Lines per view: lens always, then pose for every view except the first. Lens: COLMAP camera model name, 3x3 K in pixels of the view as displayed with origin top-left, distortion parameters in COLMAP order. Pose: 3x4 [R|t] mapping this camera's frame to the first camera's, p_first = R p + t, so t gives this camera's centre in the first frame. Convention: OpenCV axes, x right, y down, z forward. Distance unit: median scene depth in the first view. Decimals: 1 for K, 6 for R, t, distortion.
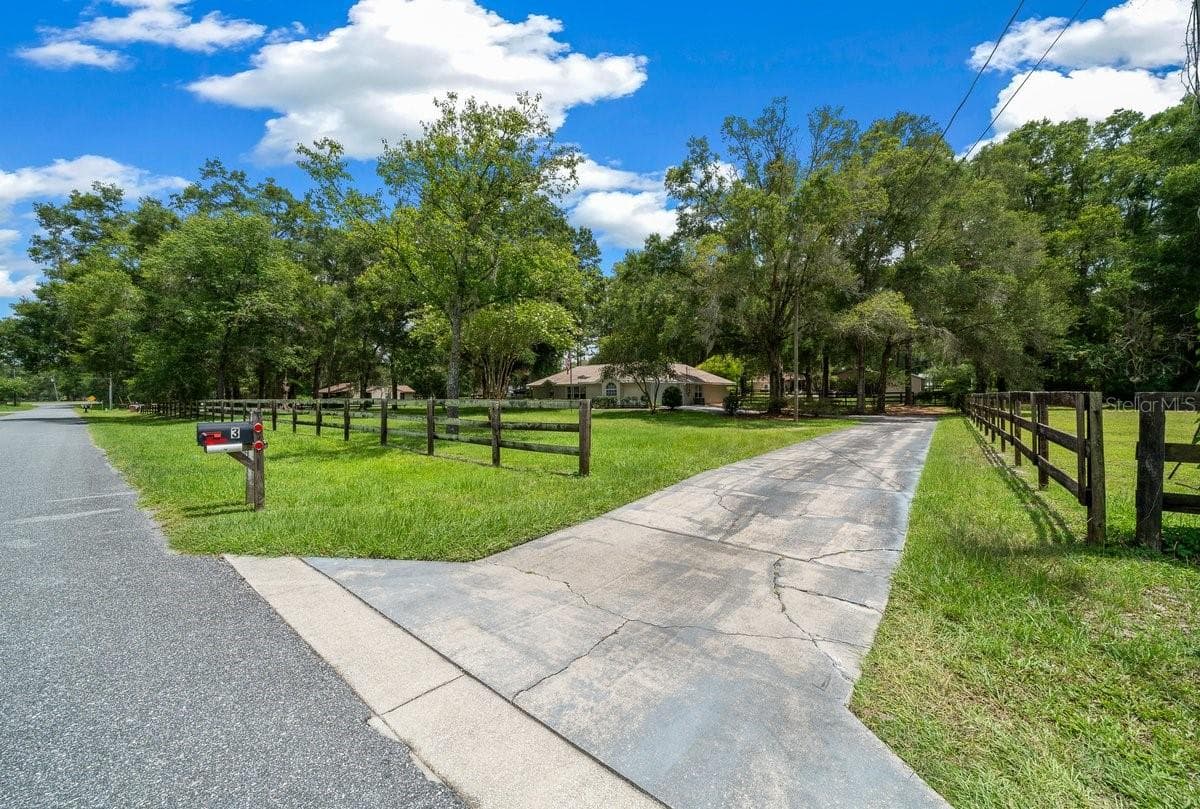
lens RADIAL K [[434.2, 0, 598.5], [0, 434.2, 413.0], [0, 0, 1]] dist [-0.001179, -0.000166]
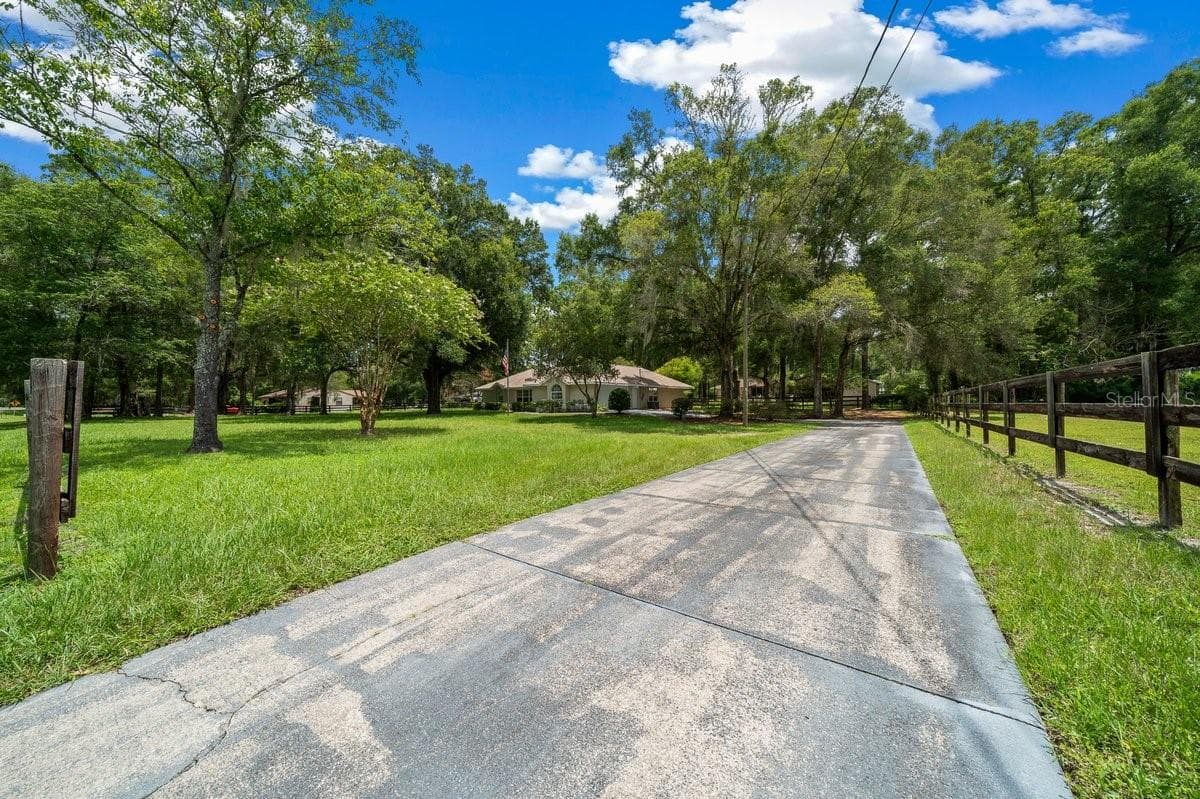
lens RADIAL K [[409.8, 0, 600.6], [0, 409.8, 416.1], [0, 0, 1]] dist [0.000463, 0.000049]
pose [[0.998426, -0.001365, 0.056064, 0.090844], [0.001763, 0.999974, -0.007041, 0.003956], [-0.056053, 0.007129, 0.998402, 0.149346]]
